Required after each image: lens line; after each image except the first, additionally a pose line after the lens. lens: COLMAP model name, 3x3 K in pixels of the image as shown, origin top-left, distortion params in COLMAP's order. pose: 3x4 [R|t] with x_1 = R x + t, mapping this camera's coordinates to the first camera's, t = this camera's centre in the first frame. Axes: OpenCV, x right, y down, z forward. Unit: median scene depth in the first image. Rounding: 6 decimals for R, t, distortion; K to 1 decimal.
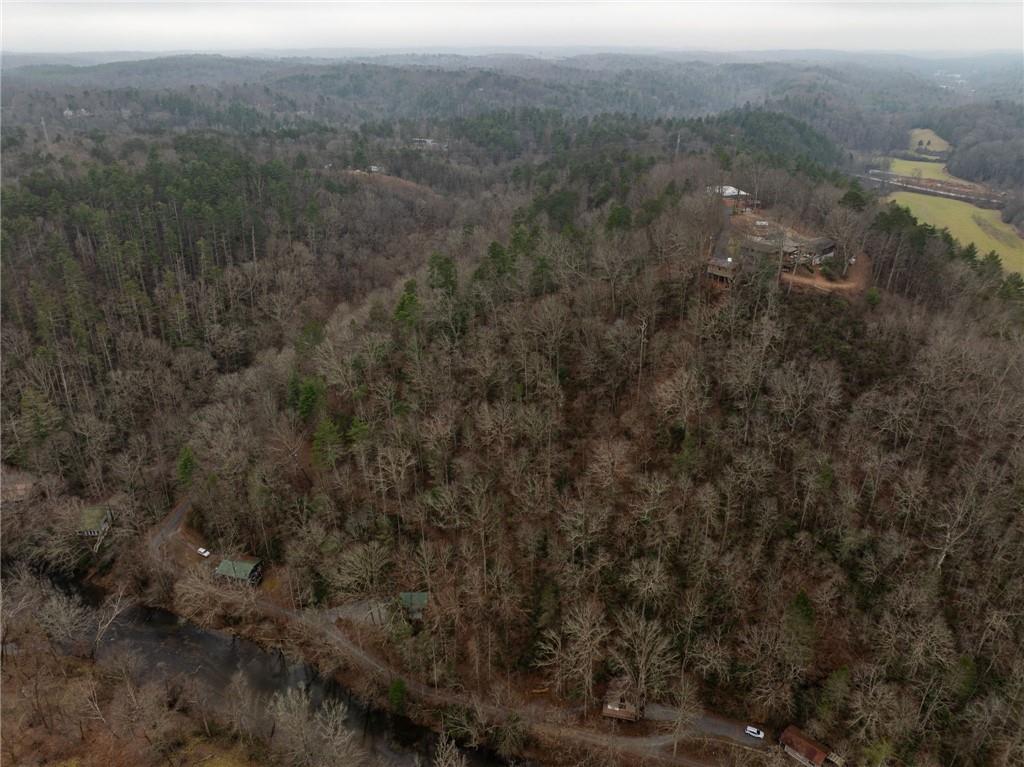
lens RADIAL K [[712.3, 0, 512.0], [0, 712.3, 383.5], [0, 0, 1]] dist [-0.081618, 0.045113]
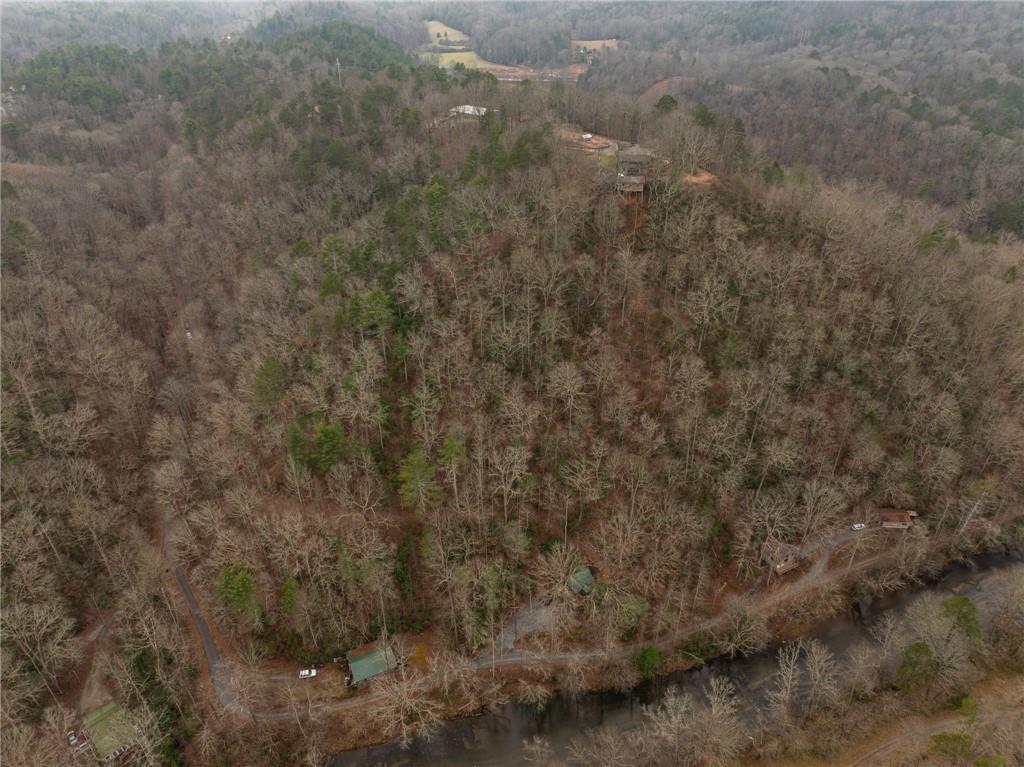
lens RADIAL K [[712.3, 0, 512.0], [0, 712.3, 383.5], [0, 0, 1]] dist [-0.081618, 0.045113]
pose [[0.769926, -0.350216, 0.533444, -0.099893], [0.286479, 0.936666, 0.201460, -0.026692], [-0.570213, -0.002289, 0.821493, 0.038180]]
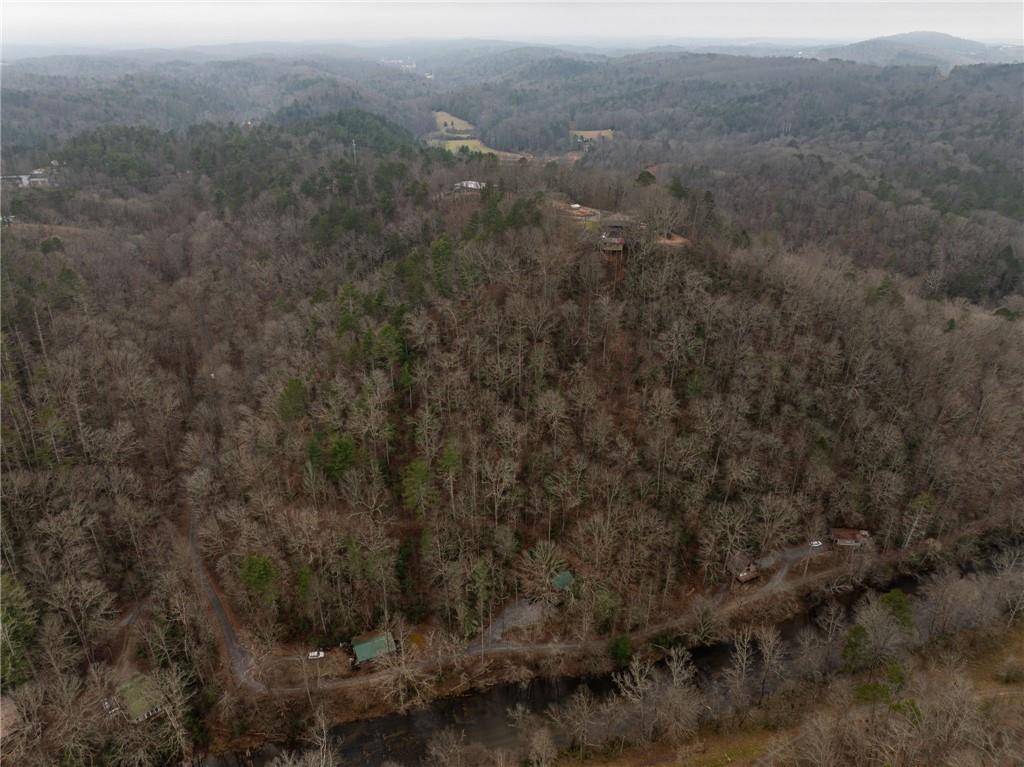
lens RADIAL K [[712.3, 0, 512.0], [0, 712.3, 383.5], [0, 0, 1]] dist [-0.081618, 0.045113]
pose [[0.773967, -0.277247, 0.569305, -0.115218], [0.273376, 0.957252, 0.094522, -0.017047], [-0.571175, 0.082478, 0.816674, 0.018686]]
